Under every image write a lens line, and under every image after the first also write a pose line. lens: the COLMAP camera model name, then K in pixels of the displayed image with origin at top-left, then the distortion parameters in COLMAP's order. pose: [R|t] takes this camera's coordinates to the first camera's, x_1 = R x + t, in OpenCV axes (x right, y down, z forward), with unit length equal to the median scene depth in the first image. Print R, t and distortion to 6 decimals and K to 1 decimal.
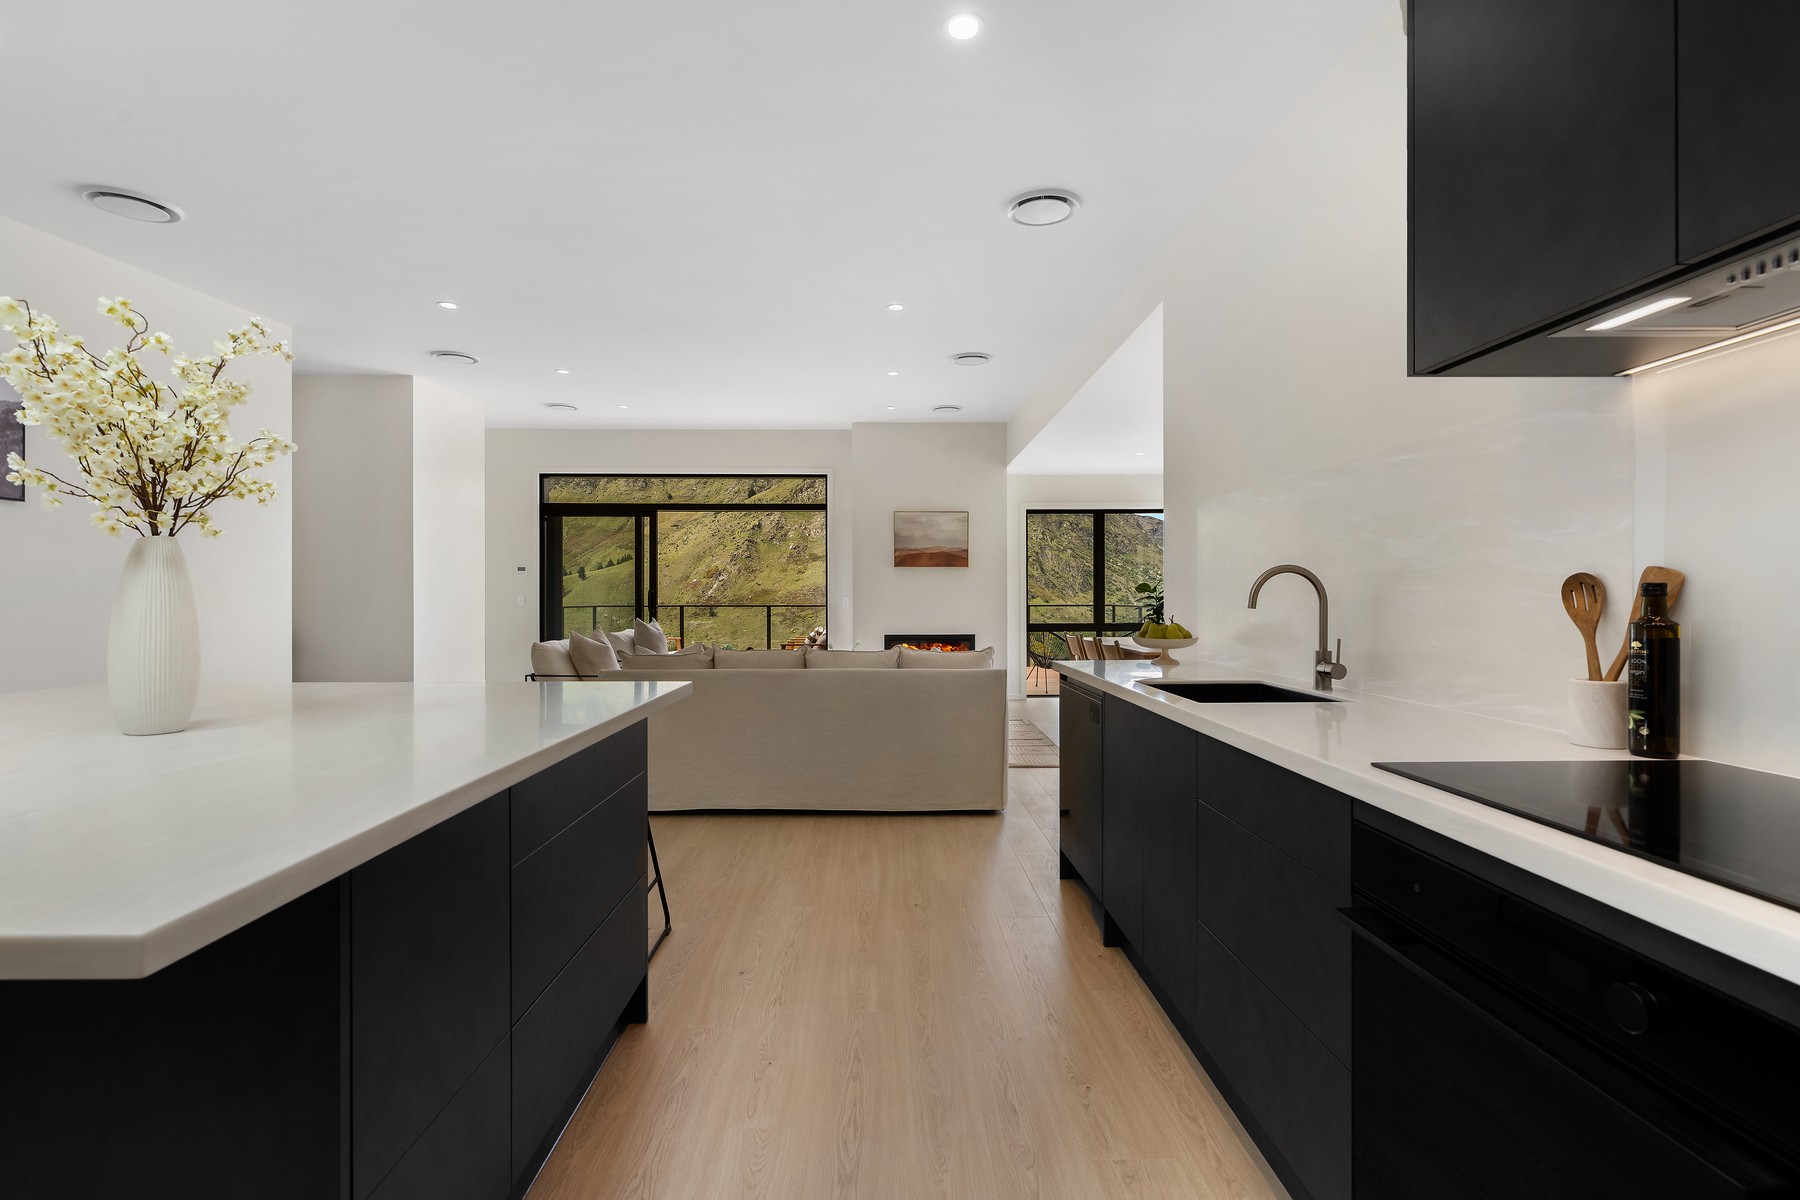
lens RADIAL K [[756.6, 0, 890.9], [0, 756.6, 592.3], [0, 0, 1]] dist [-0.000375, 0.000002]
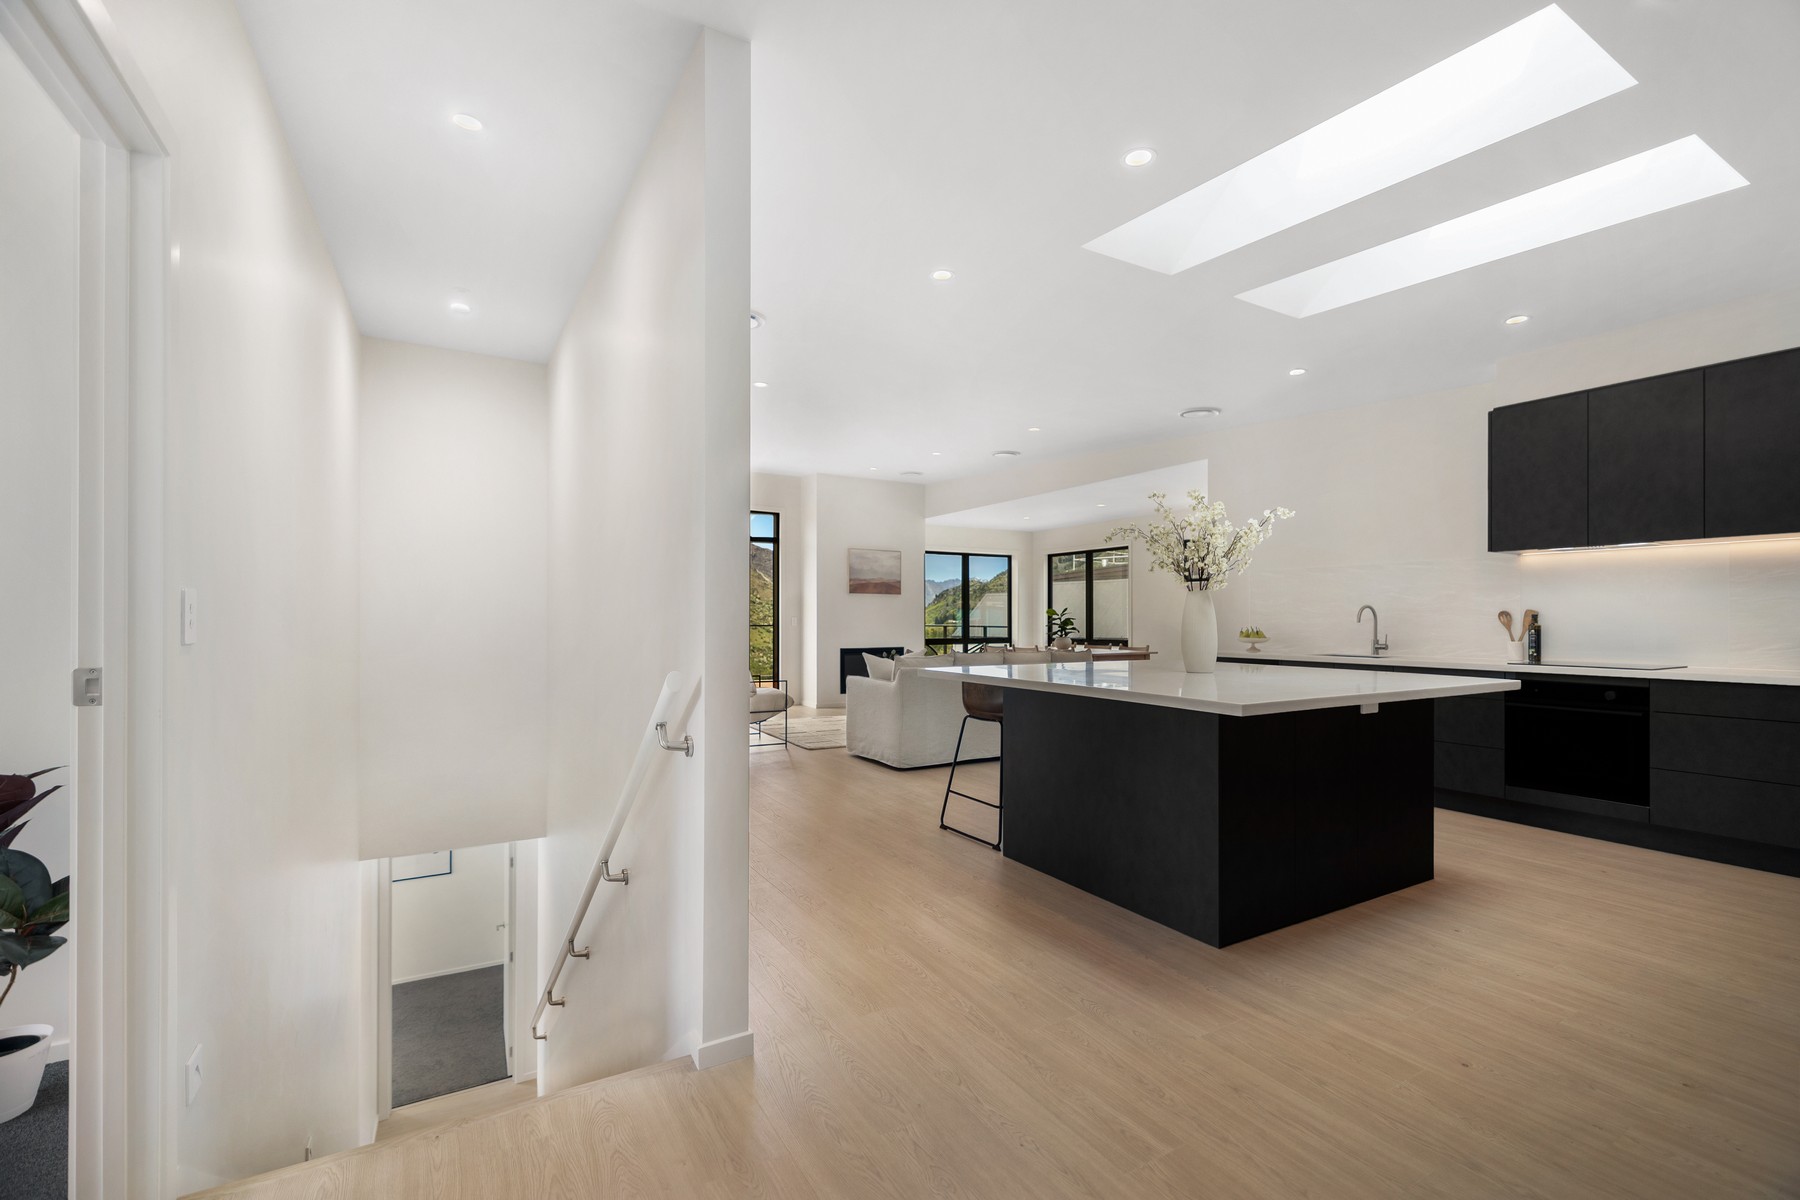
lens RADIAL K [[756.6, 0, 891.1], [0, 756.6, 611.4], [0, 0, 1]] dist [-0.000375, 0.000002]
pose [[0.875077, 0.005593, 0.483952, -0.528368], [-0.003840, 0.999982, -0.004613, 0.000445], [-0.483969, 0.002178, 0.875082, -0.105432]]
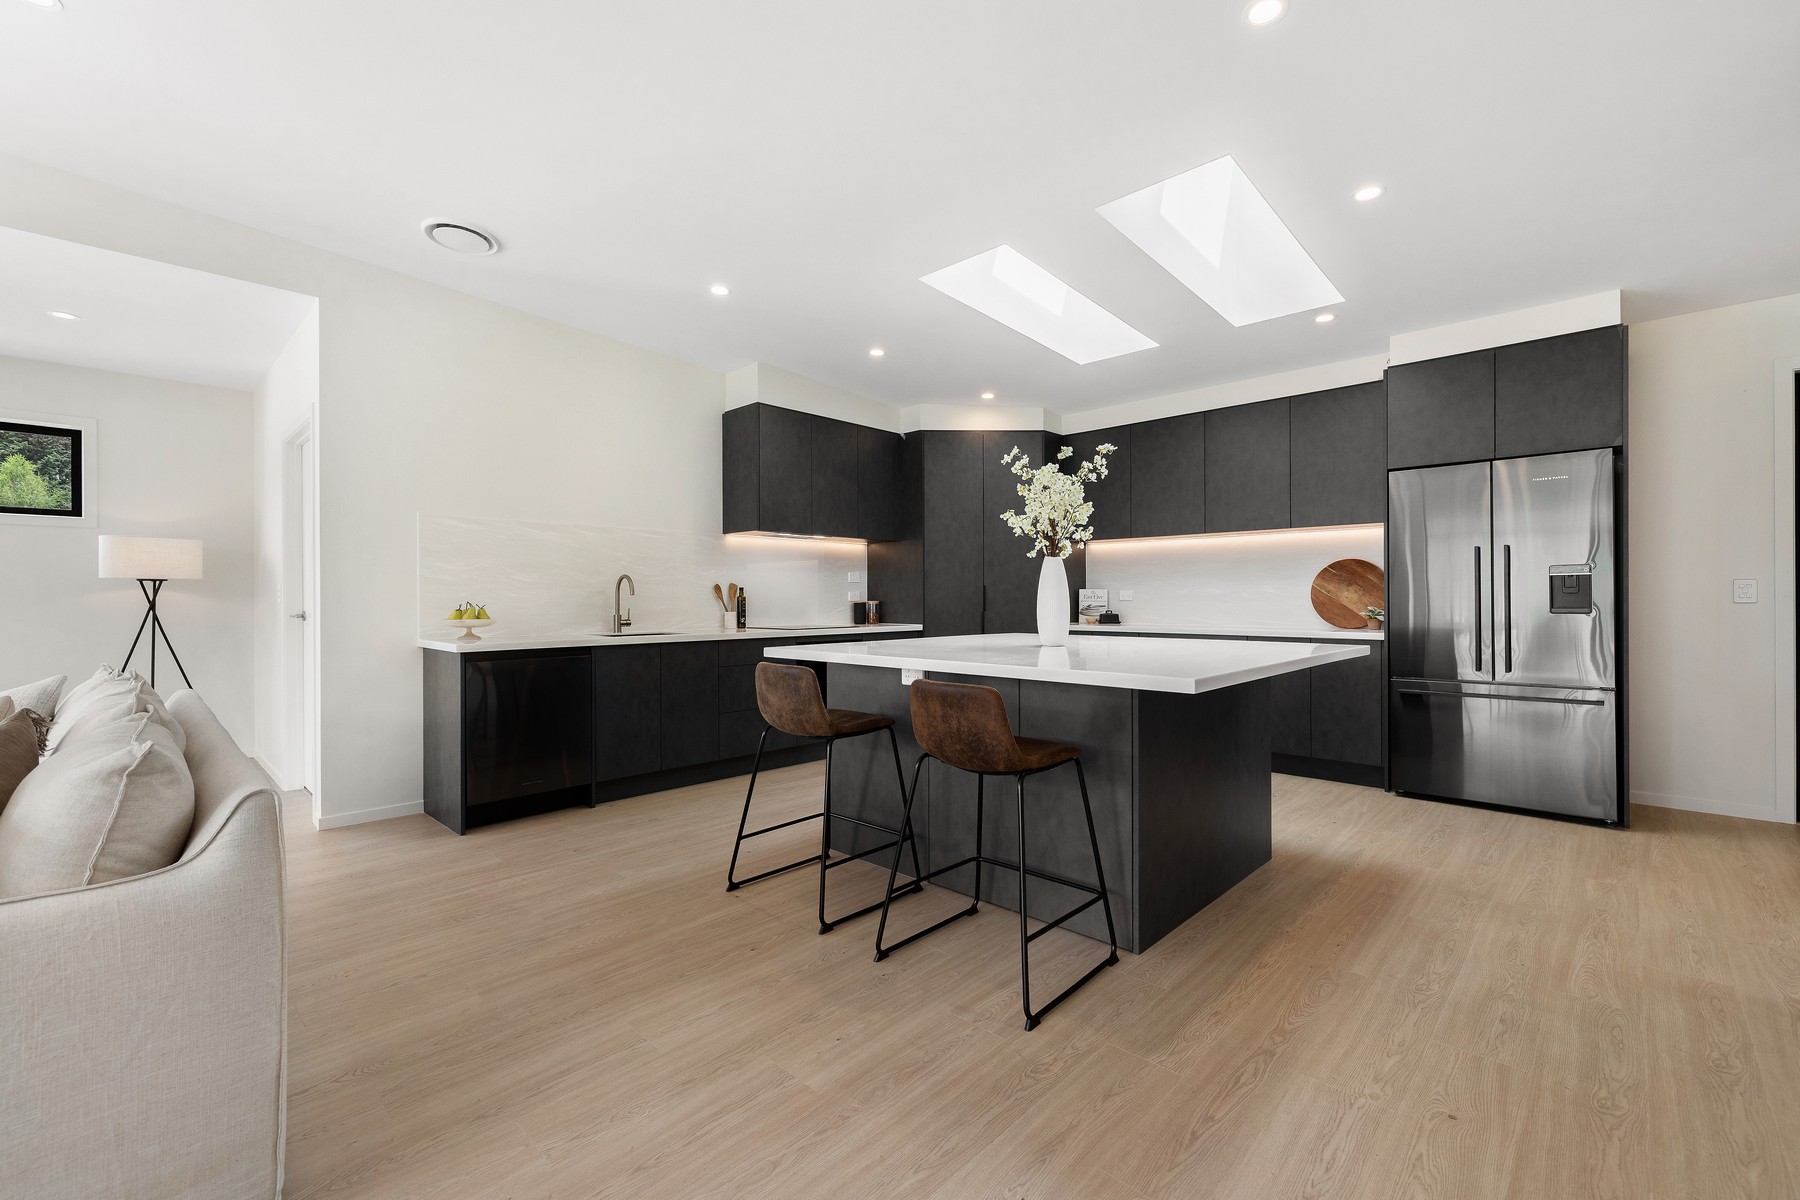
lens RADIAL K [[756.6, 0, 893.3], [0, 756.6, 595.8], [0, 0, 1]] dist [-0.000375, 0.000002]
pose [[-0.701096, 0.005364, 0.713047, -0.394279], [-0.000636, 0.999967, -0.008147, 0.010310], [-0.713066, -0.006166, -0.701069, 0.508119]]
